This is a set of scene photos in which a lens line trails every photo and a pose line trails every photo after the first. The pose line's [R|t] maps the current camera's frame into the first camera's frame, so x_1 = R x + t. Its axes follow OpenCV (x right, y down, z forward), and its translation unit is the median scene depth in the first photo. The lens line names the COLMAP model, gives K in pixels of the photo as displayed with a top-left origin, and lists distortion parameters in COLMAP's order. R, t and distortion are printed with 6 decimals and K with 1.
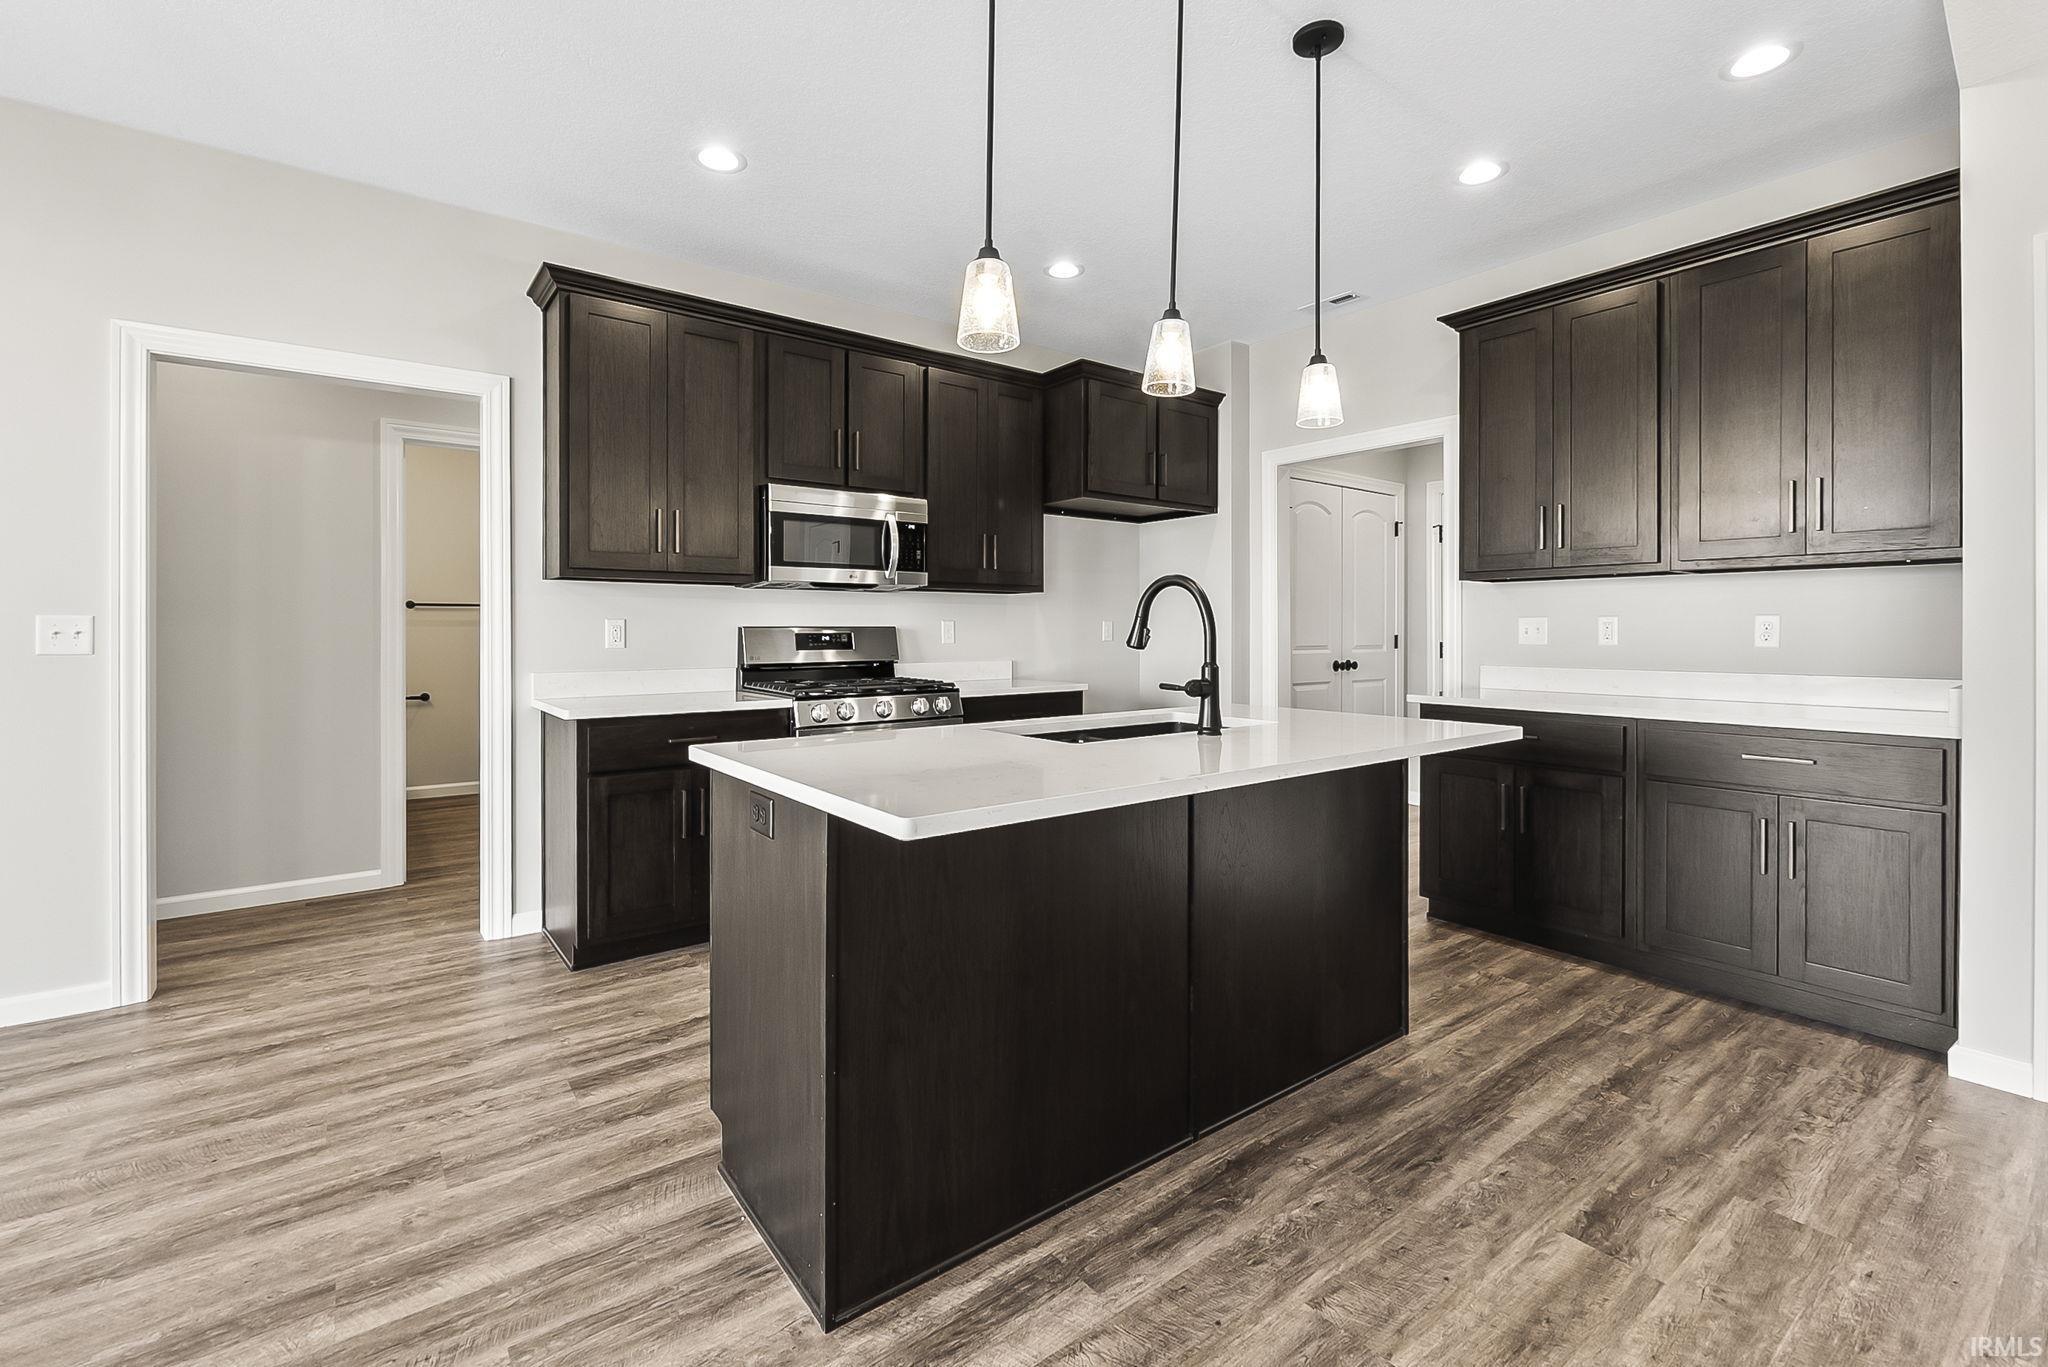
lens RADIAL K [[881.0, 0, 1018.0], [0, 881.0, 631.7], [0, 0, 1]] dist [-0.006843, -0.000061]
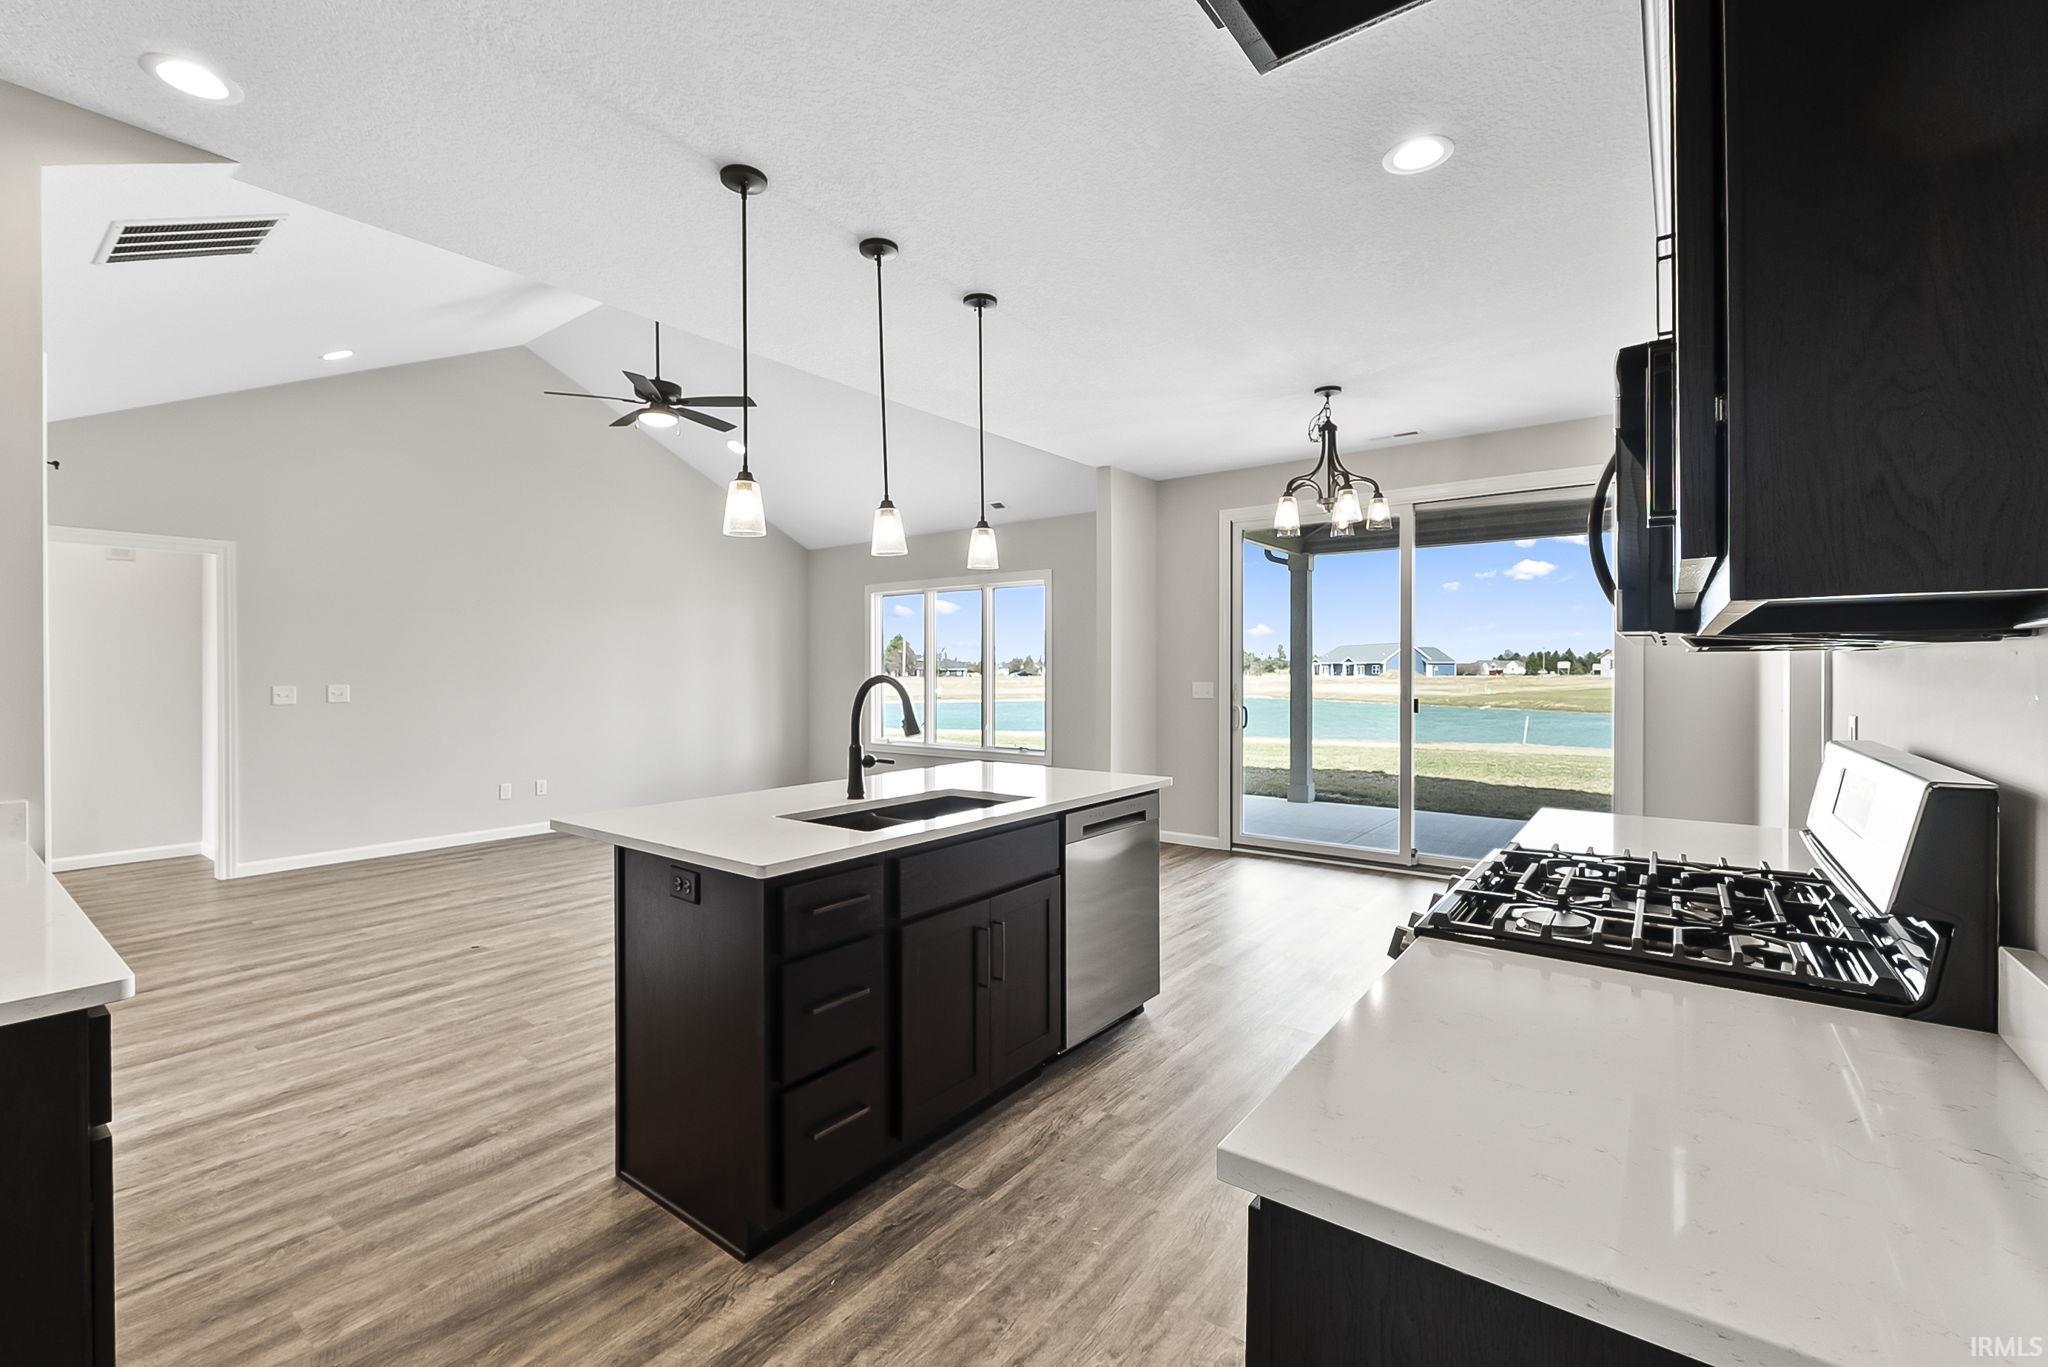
lens RADIAL K [[865.1, 0, 1022.8], [0, 865.1, 673.5], [0, 0, 1]] dist [-0.006751, -0.000460]
pose [[-0.962453, 0.003120, -0.271431, 0.256525], [0.002026, 0.999989, 0.004312, -0.057443], [0.271442, 0.003601, -0.962448, 1.801548]]
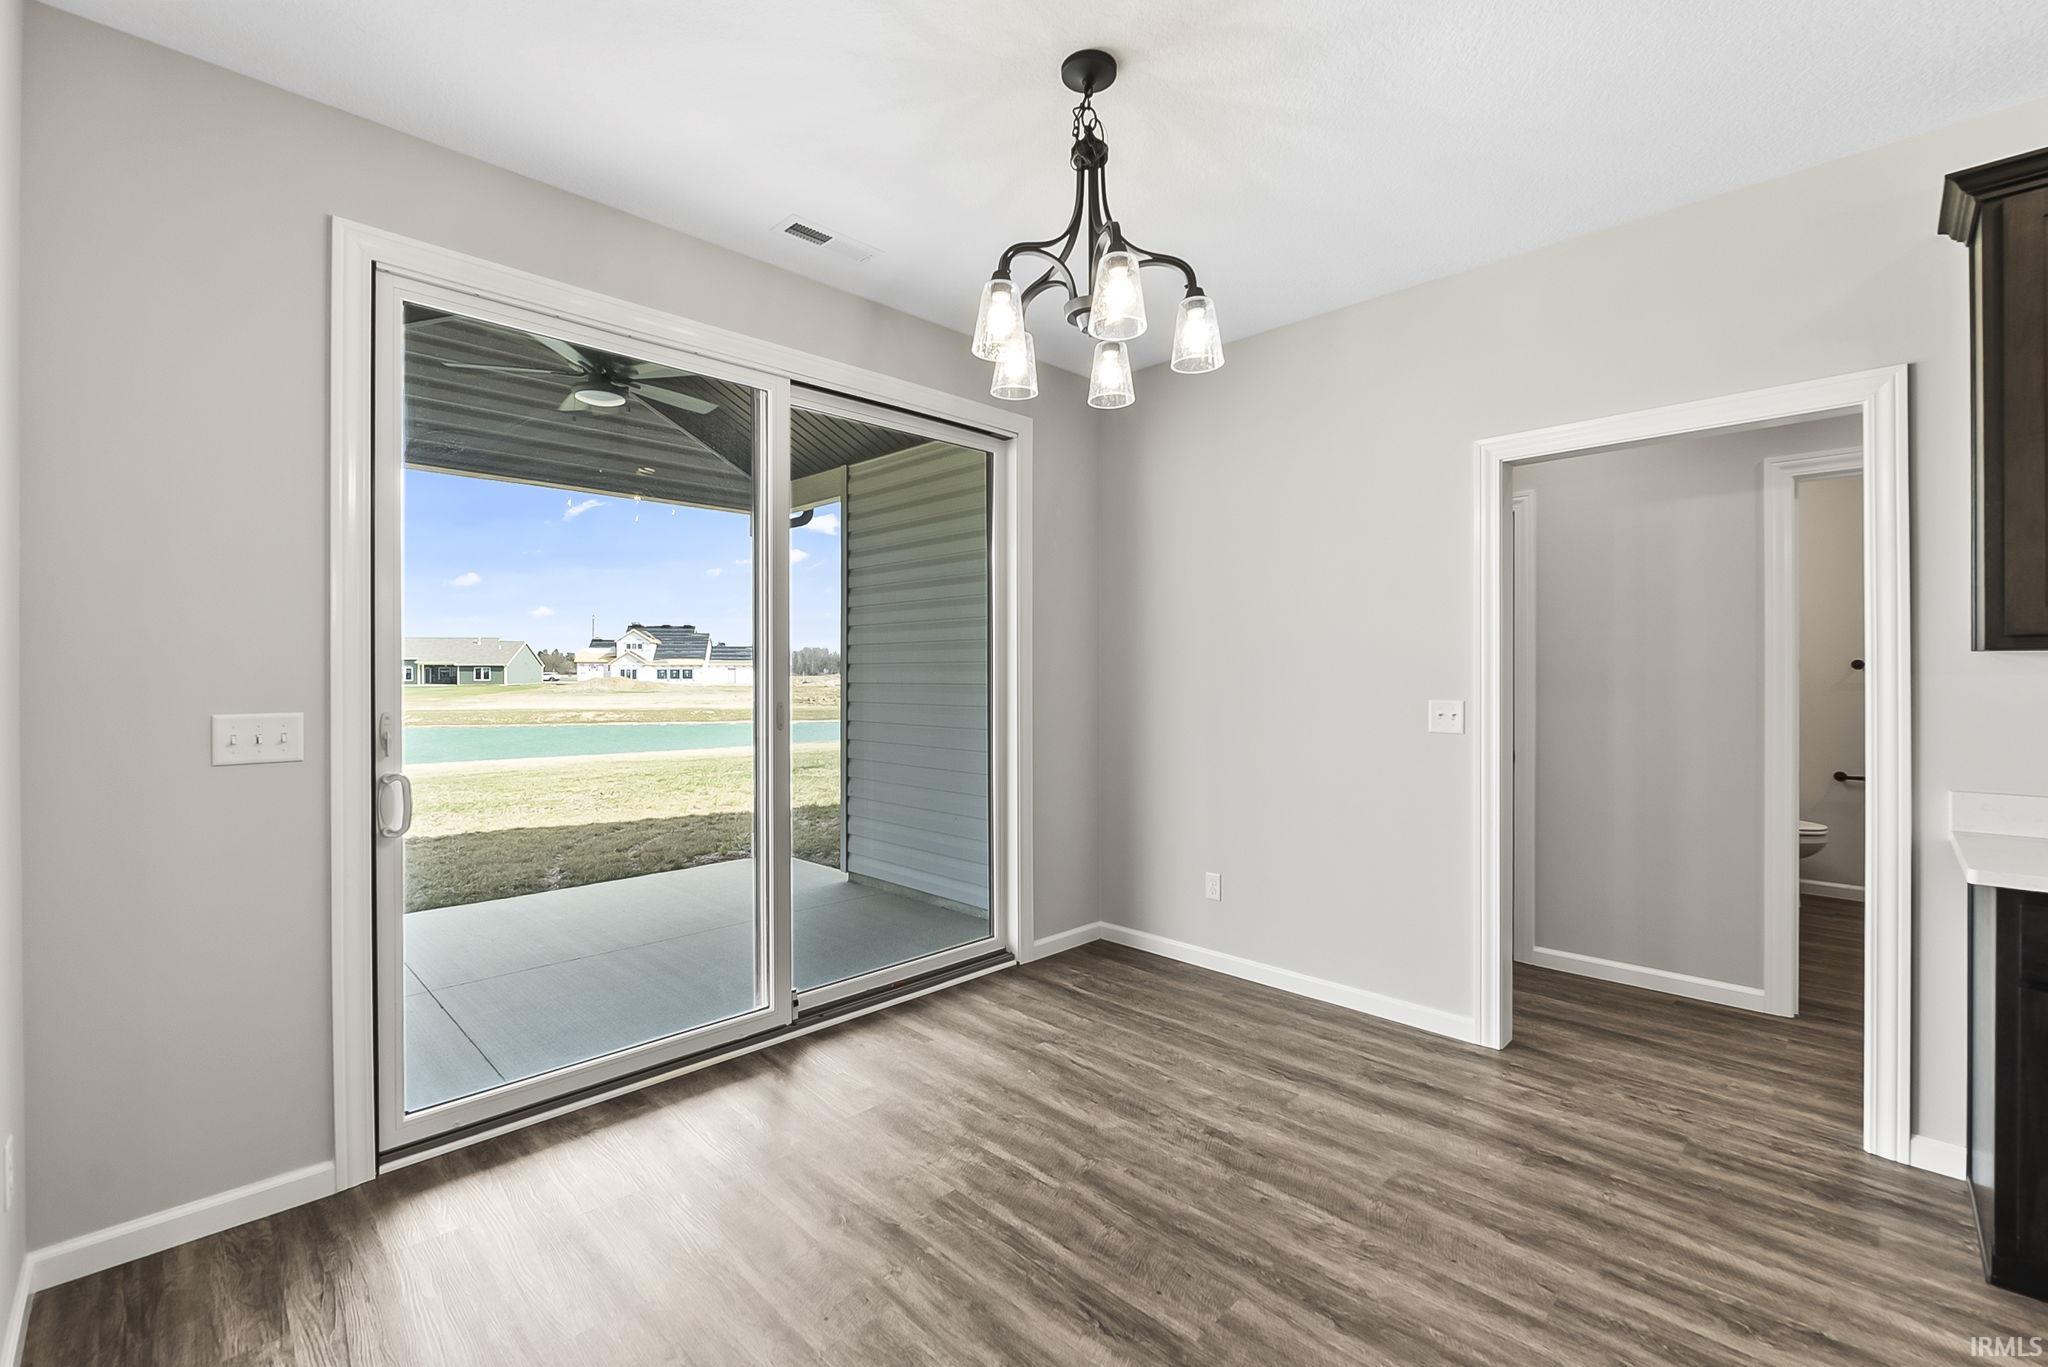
lens RADIAL K [[868.8, 0, 1022.8], [0, 868.8, 677.3], [0, 0, 1]] dist [-0.006410, -0.000278]
pose [[0.137034, 0.005985, -0.990548, 0.003619], [0.002098, 0.999978, 0.006332, -0.056950], [0.990564, -0.002946, 0.137019, 0.254649]]
